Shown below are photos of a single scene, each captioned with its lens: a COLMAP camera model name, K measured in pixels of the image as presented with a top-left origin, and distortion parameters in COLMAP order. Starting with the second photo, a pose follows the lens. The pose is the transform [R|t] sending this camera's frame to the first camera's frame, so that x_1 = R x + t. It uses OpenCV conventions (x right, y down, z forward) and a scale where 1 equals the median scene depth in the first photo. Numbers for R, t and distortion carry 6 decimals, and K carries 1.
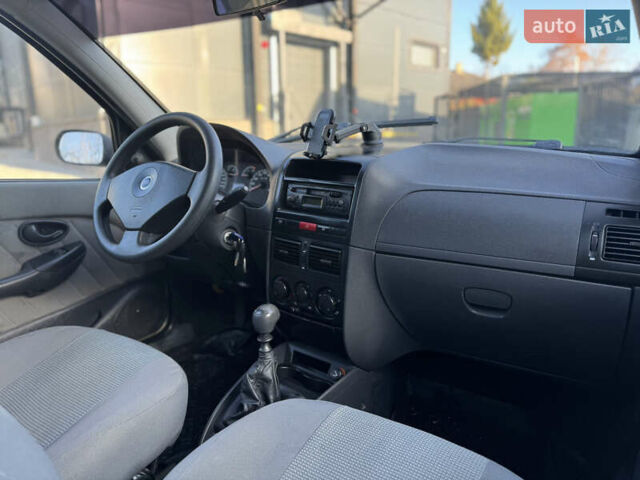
lens RADIAL K [[462.0, 0, 320.0], [0, 462.0, 240.0], [0, 0, 1]] dist [0.086374, -0.134595]
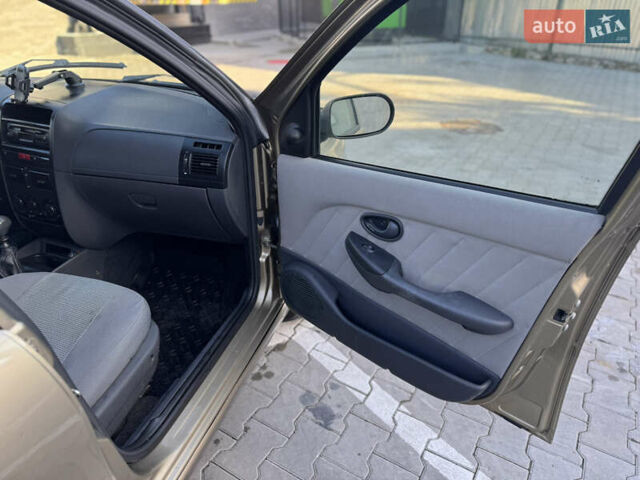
lens RADIAL K [[466.4, 0, 318.9], [0, 466.4, 248.9], [0, 0, 1]] dist [0.004068, 0.000293]
pose [[0.961897, -0.126132, 0.242578, 0.428030], [0.053251, 0.956667, 0.286273, -0.113854], [-0.268175, -0.262448, 0.926932, -0.577701]]
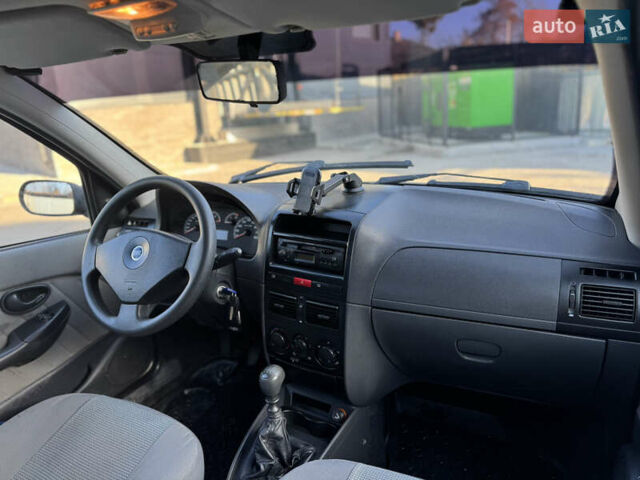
lens RADIAL K [[462.0, 0, 320.0], [0, 462.0, 240.0], [0, 0, 1]] dist [0.086374, -0.134595]
pose [[0.991788, -0.077183, 0.101976, -0.082785], [0.071001, 0.995490, 0.062919, -0.179617], [-0.106373, -0.055162, 0.992795, -0.029288]]
